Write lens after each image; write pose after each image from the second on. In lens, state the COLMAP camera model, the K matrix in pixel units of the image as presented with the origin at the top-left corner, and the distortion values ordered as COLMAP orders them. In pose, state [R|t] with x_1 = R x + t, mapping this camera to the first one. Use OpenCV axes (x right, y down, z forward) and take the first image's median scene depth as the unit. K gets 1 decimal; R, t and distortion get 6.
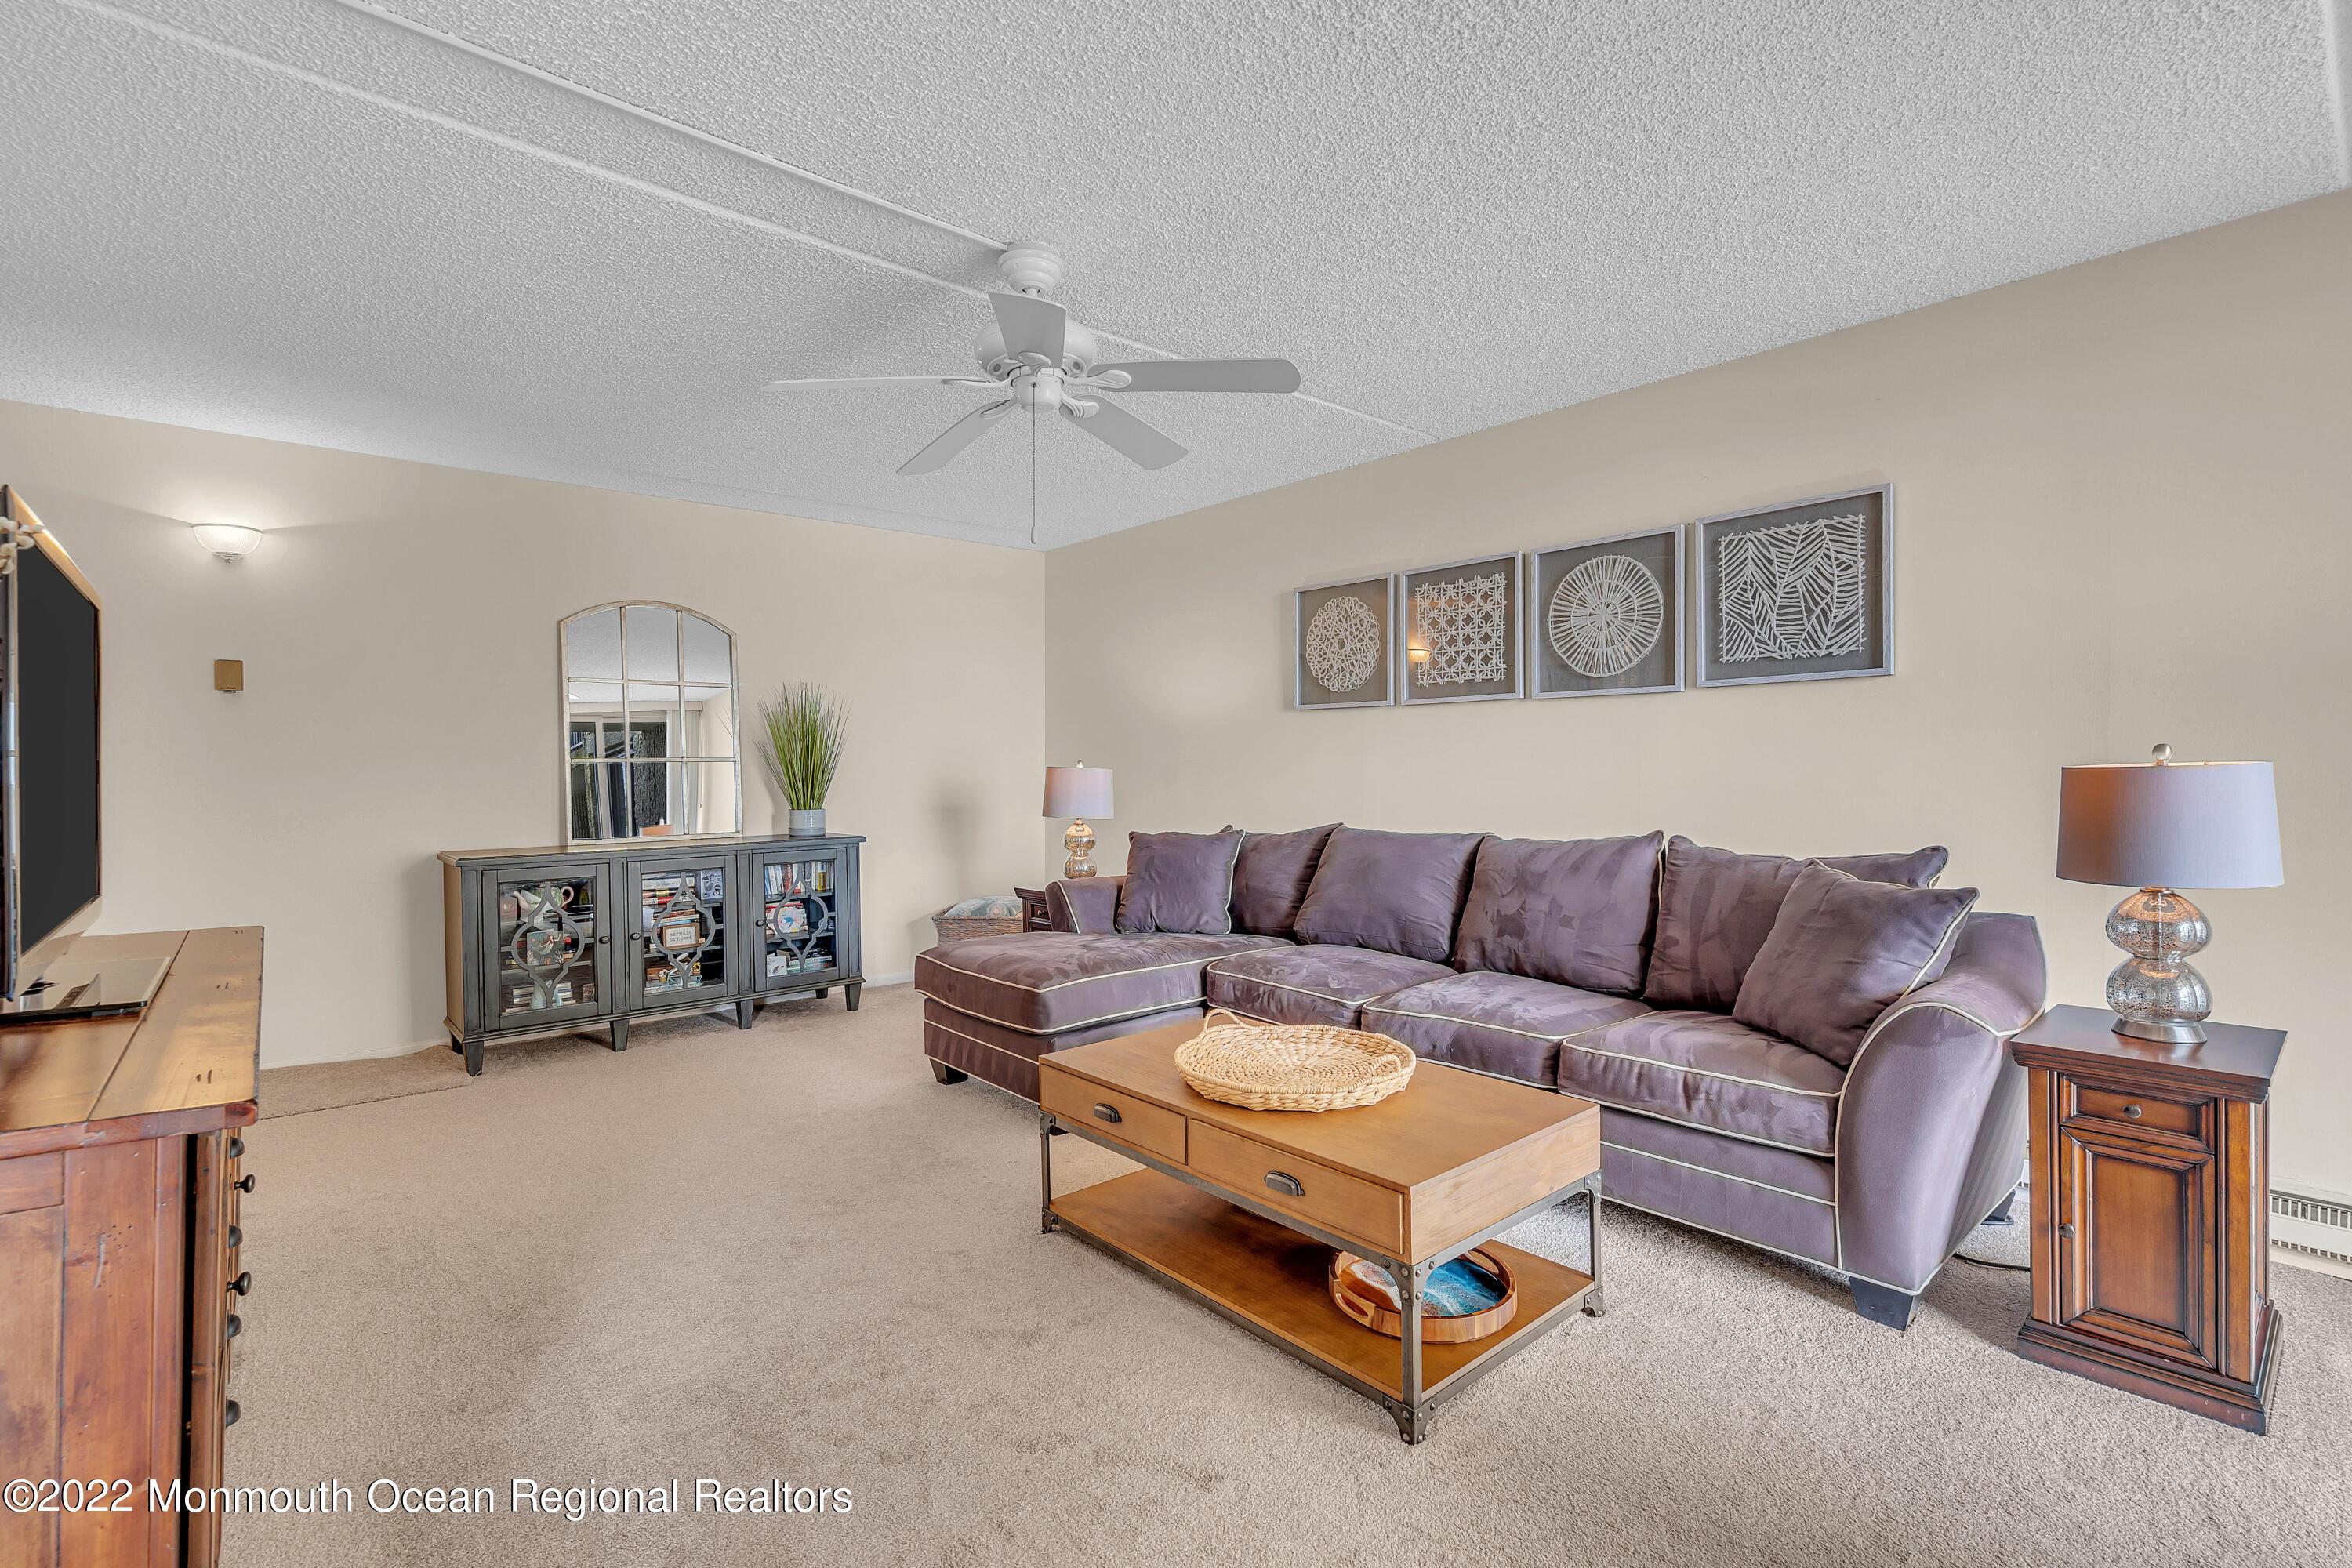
lens RADIAL K [[1058.2, 0, 1161.2], [0, 1058.2, 771.6], [0, 0, 1]] dist [-0.000297, -0.000148]
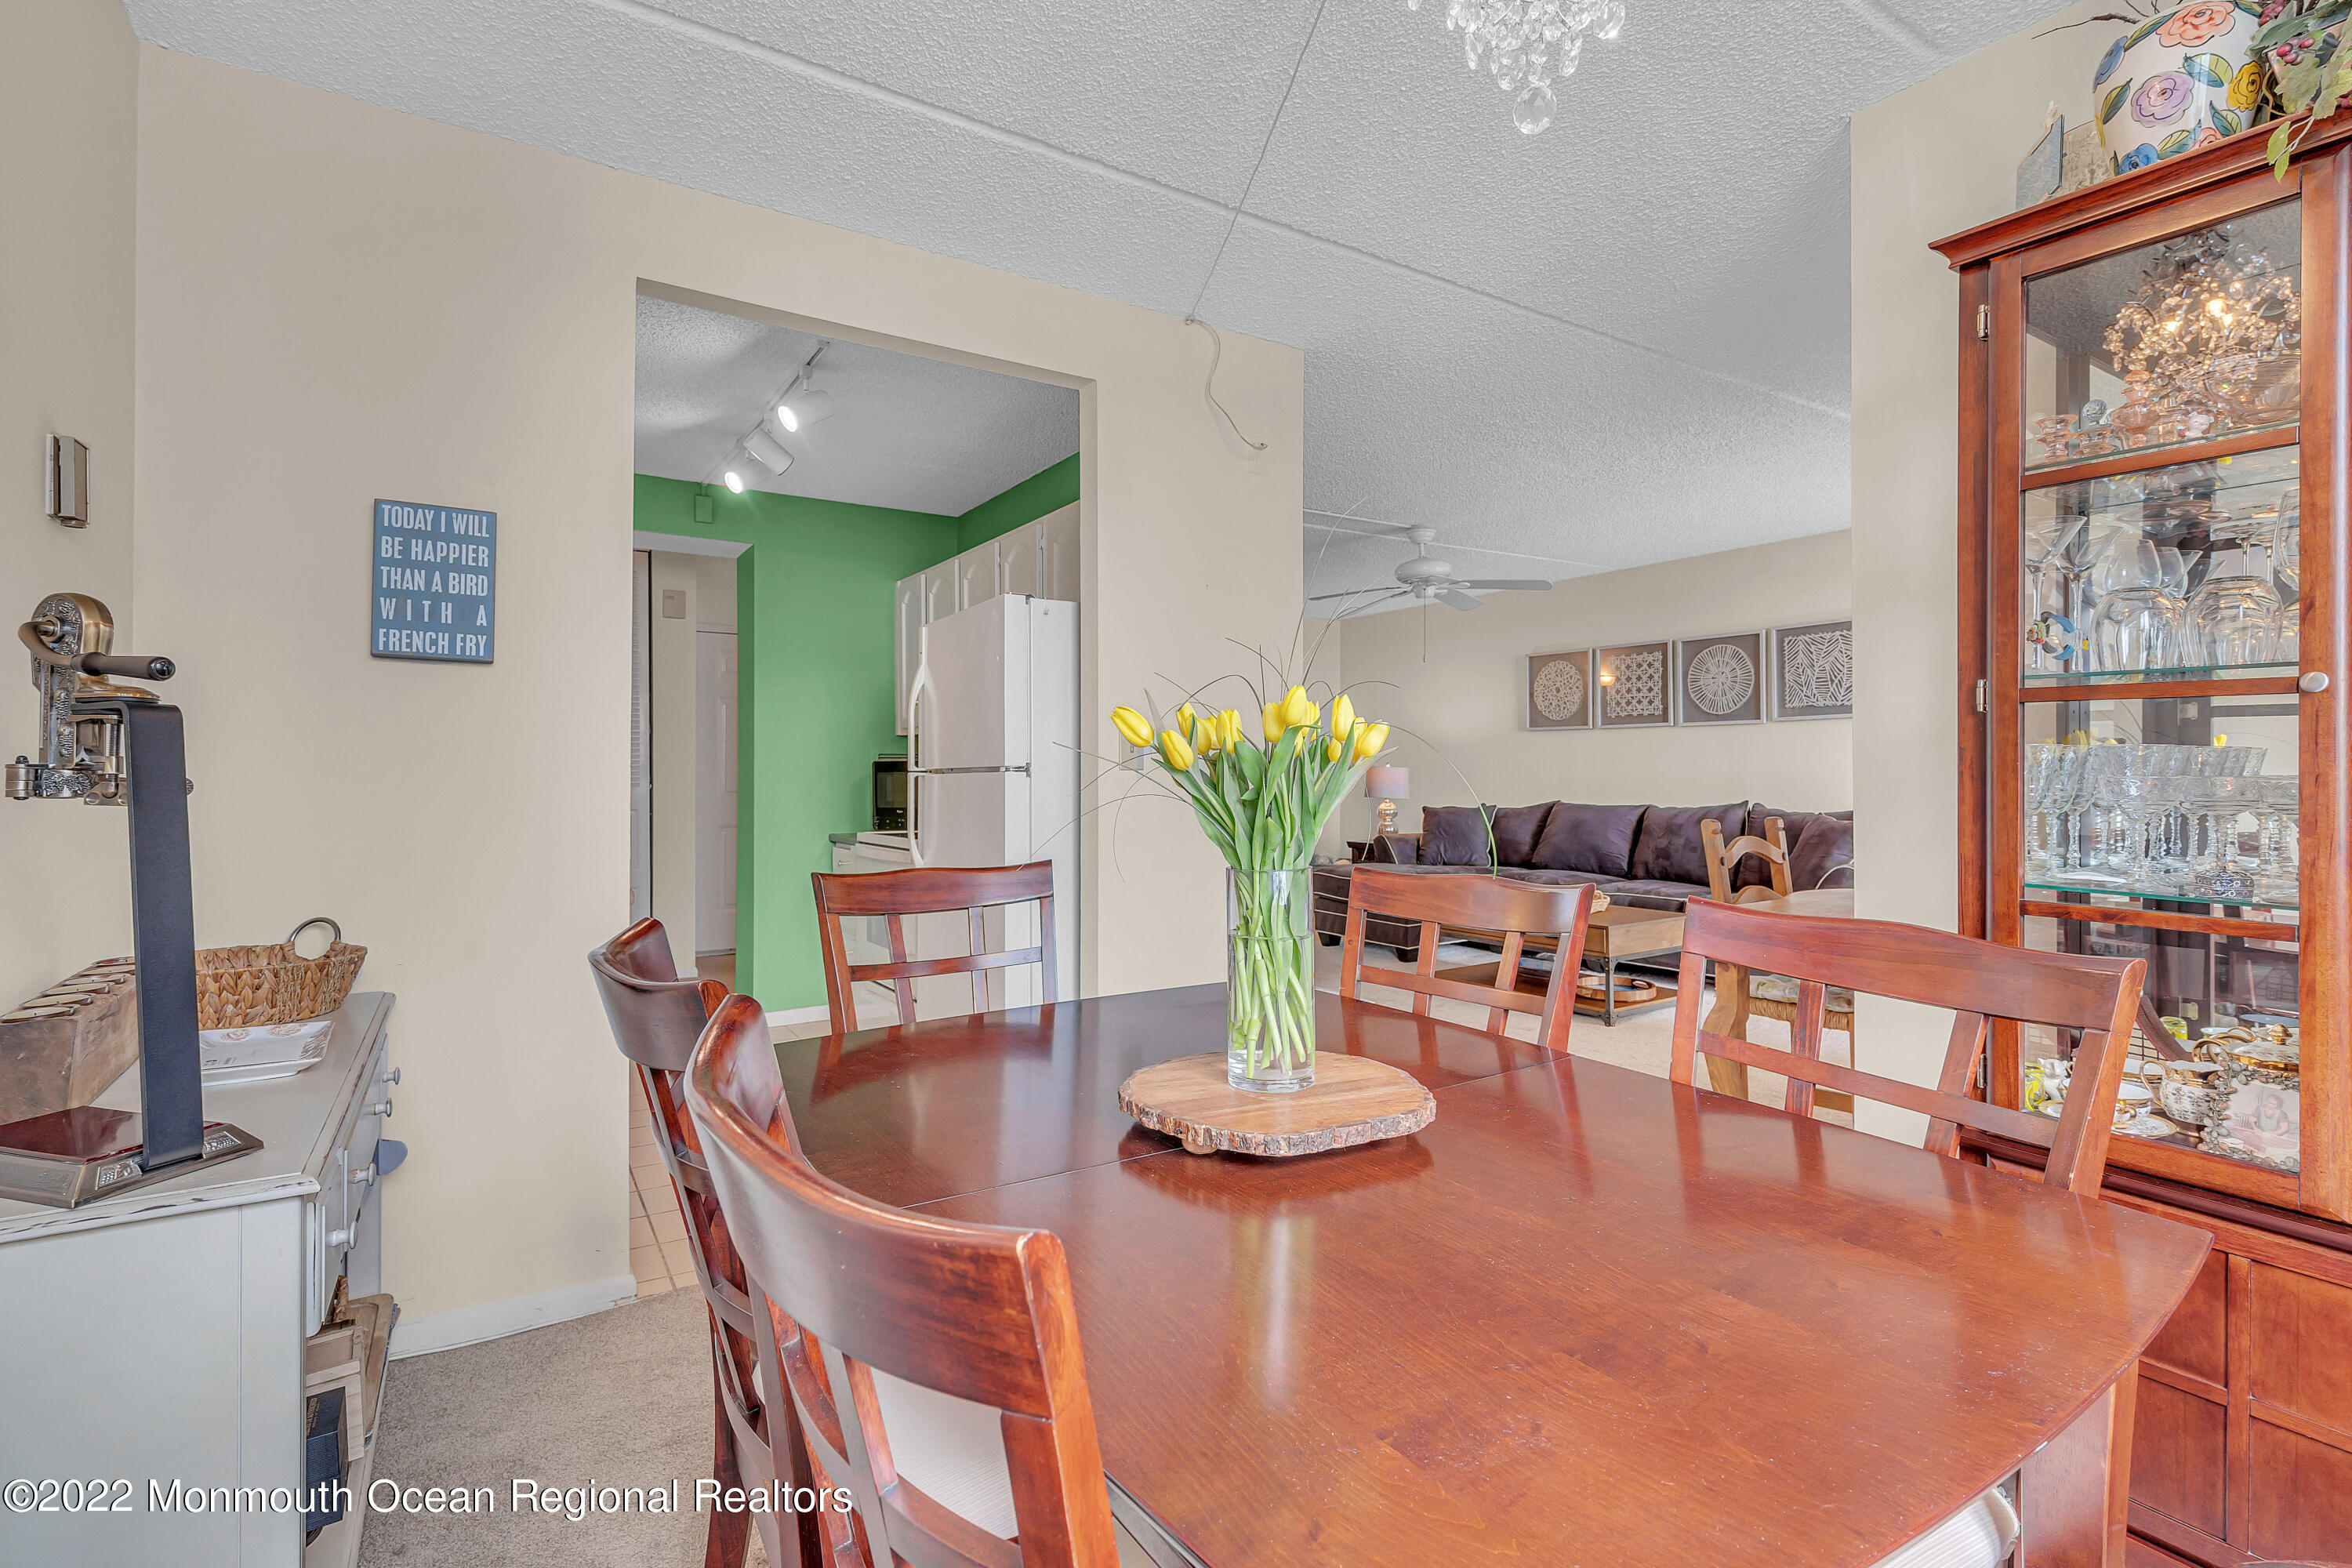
lens RADIAL K [[1081.2, 0, 1173.4], [0, 1081.2, 761.7], [0, 0, 1]] dist [-0.001986, -0.000435]
pose [[0.990420, -0.000188, -0.138086, -0.210290], [-0.001611, 0.999915, -0.012915, 0.011986], [0.138076, 0.013013, 0.990336, -0.818927]]
